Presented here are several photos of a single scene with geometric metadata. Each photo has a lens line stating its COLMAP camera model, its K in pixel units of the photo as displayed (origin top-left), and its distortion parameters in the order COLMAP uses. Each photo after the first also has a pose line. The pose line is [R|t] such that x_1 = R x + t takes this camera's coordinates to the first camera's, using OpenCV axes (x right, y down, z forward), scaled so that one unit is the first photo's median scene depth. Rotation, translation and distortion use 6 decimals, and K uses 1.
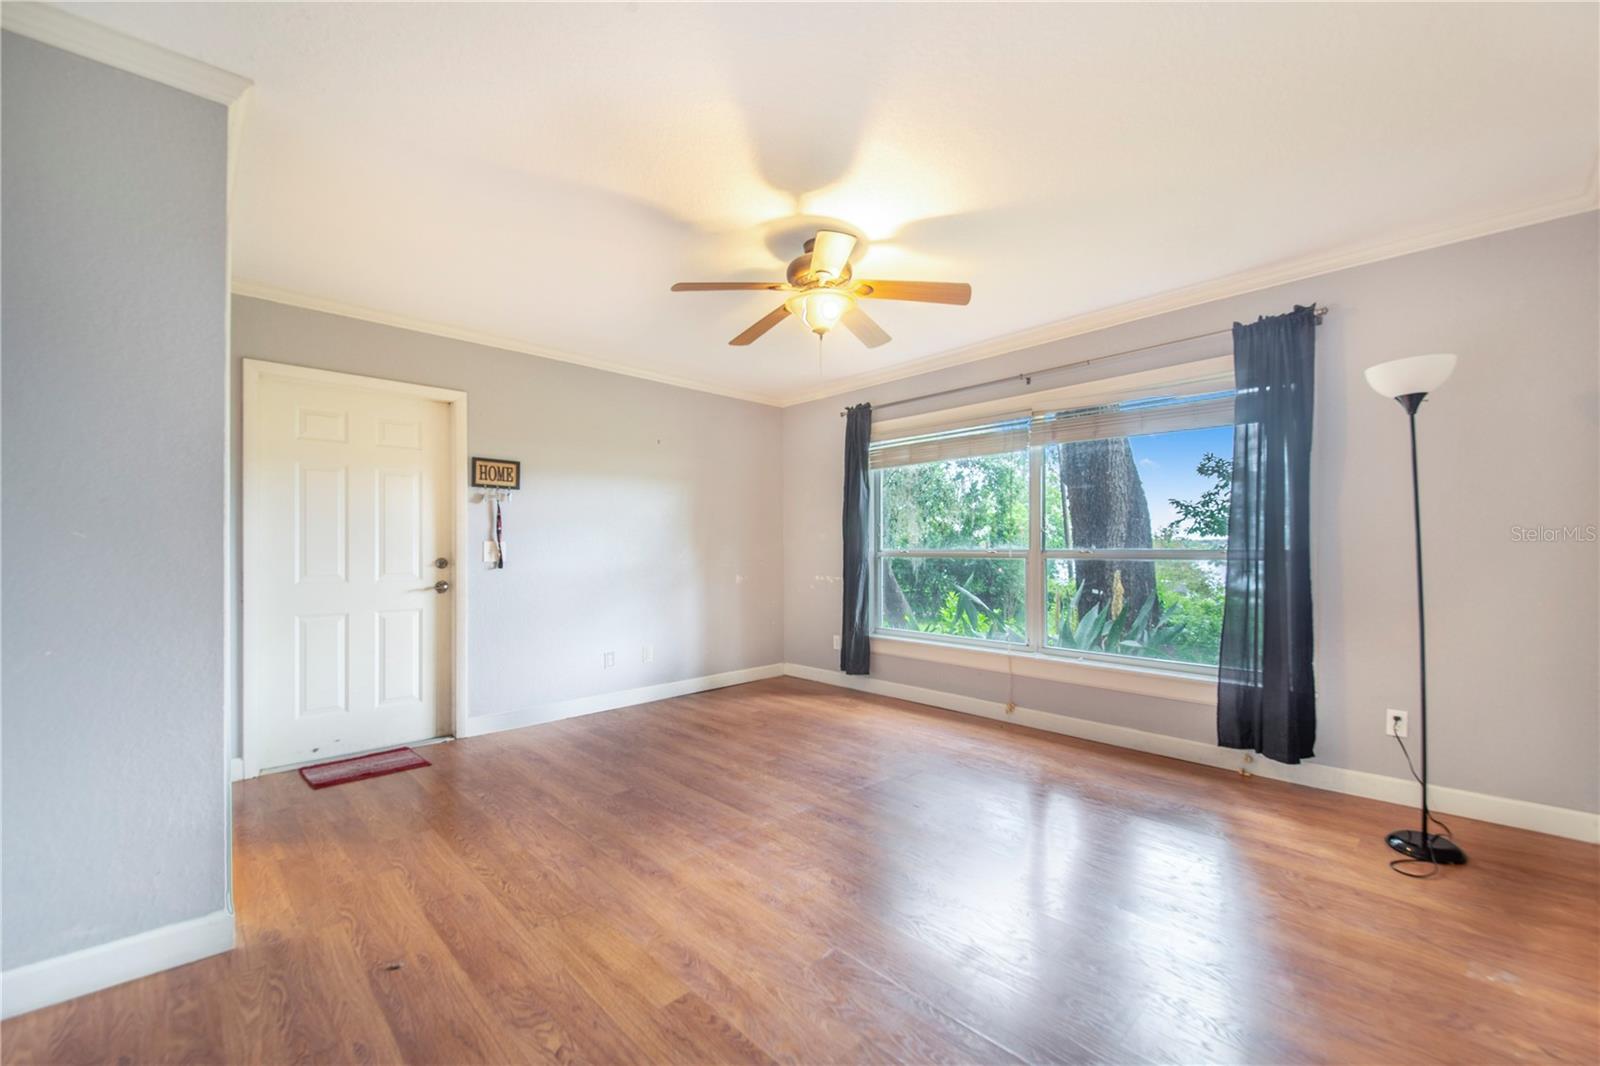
lens RADIAL K [[647.2, 0, 784.5], [0, 647.2, 541.4], [0, 0, 1]] dist [0.010956, -0.004561]
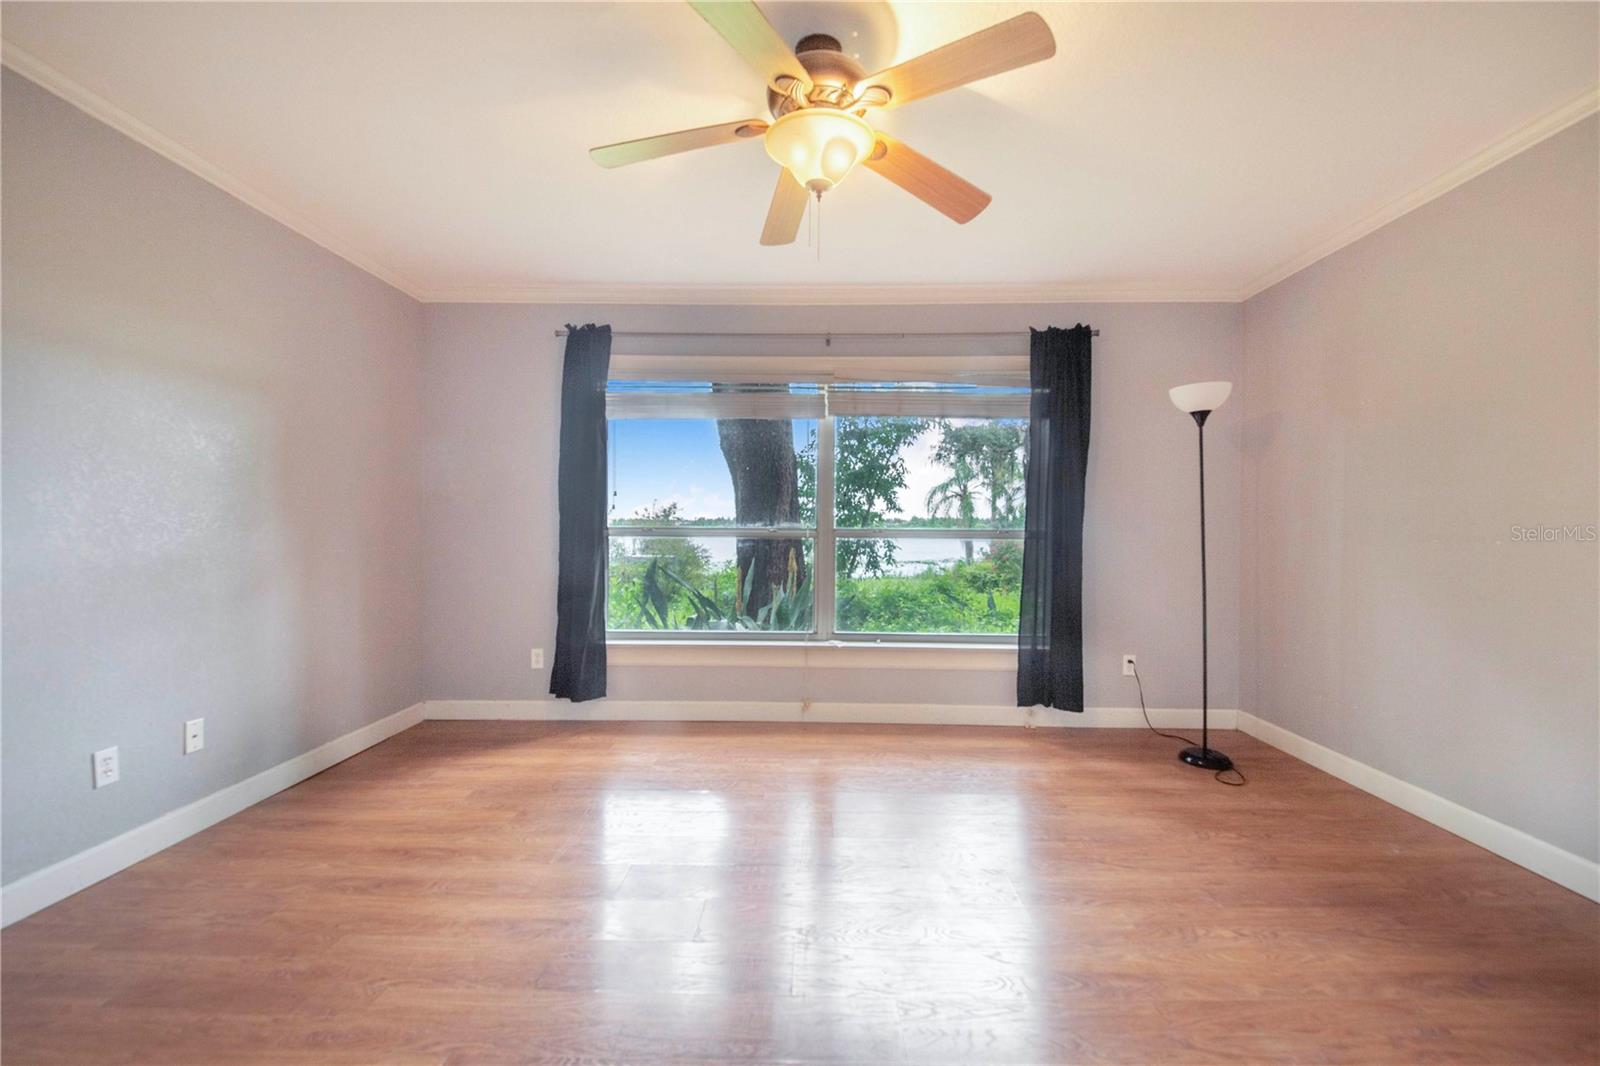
lens RADIAL K [[647.2, 0, 830.0], [0, 647.2, 524.0], [0, 0, 1]] dist [0.010956, -0.004561]
pose [[0.683785, 0.012697, 0.729573, -0.286040], [-0.018386, 0.999831, -0.000168, 0.008008], [-0.729452, -0.013299, 0.683903, 0.386267]]
